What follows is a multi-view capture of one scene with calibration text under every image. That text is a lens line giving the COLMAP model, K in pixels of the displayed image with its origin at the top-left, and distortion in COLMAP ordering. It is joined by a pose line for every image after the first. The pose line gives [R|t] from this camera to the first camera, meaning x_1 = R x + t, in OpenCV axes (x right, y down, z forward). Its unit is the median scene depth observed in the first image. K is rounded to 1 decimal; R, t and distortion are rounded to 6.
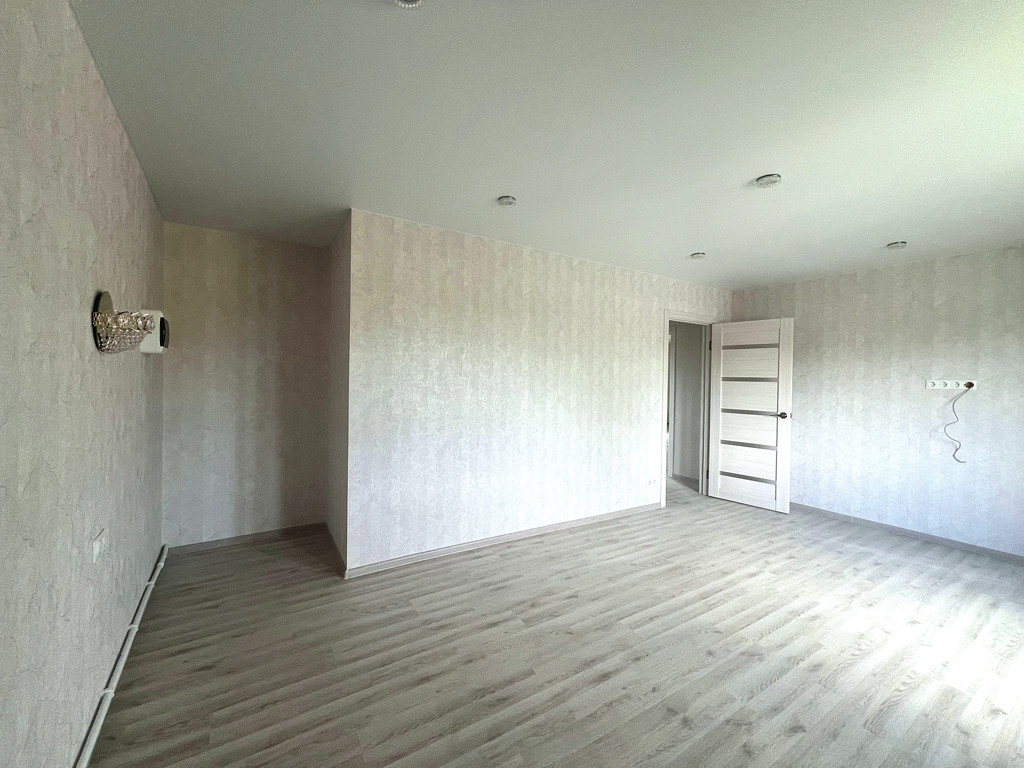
lens RADIAL K [[410.5, 0, 510.8], [0, 410.5, 381.7], [0, 0, 1]] dist [0.000035, 0.000153]
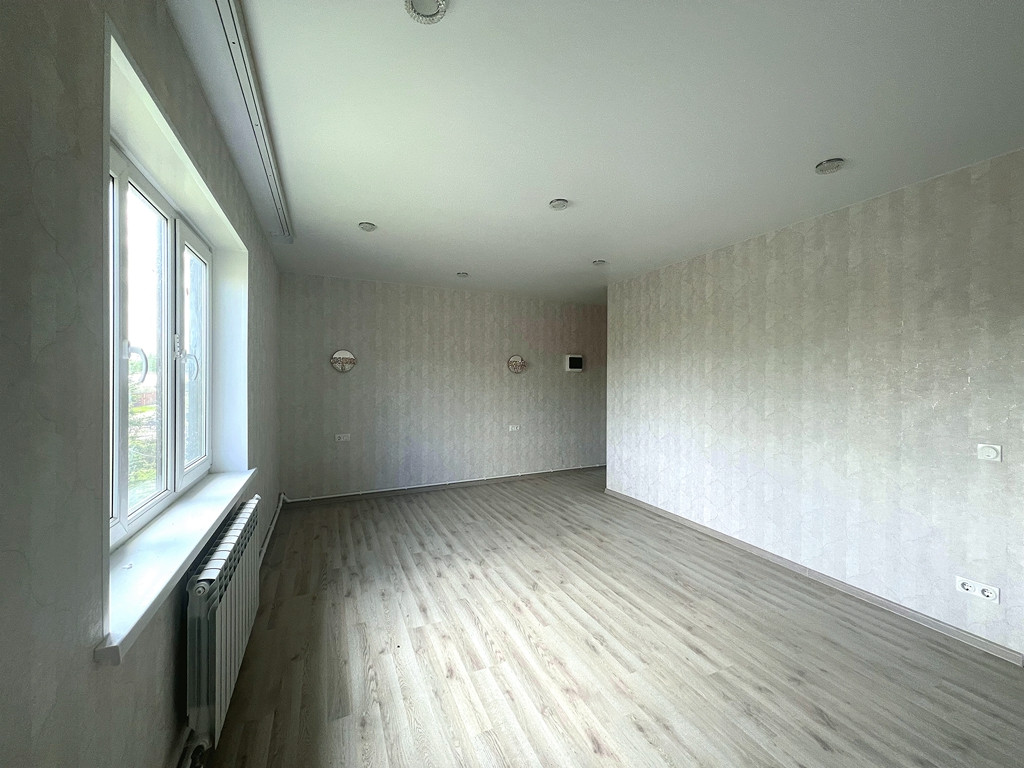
lens RADIAL K [[410.5, 0, 510.8], [0, 410.5, 381.7], [0, 0, 1]] dist [0.000035, 0.000153]
pose [[-0.135770, -0.012781, -0.990658, 1.454051], [-0.014268, 0.999838, -0.010944, 0.019873], [0.990638, 0.012649, -0.135930, 0.836131]]
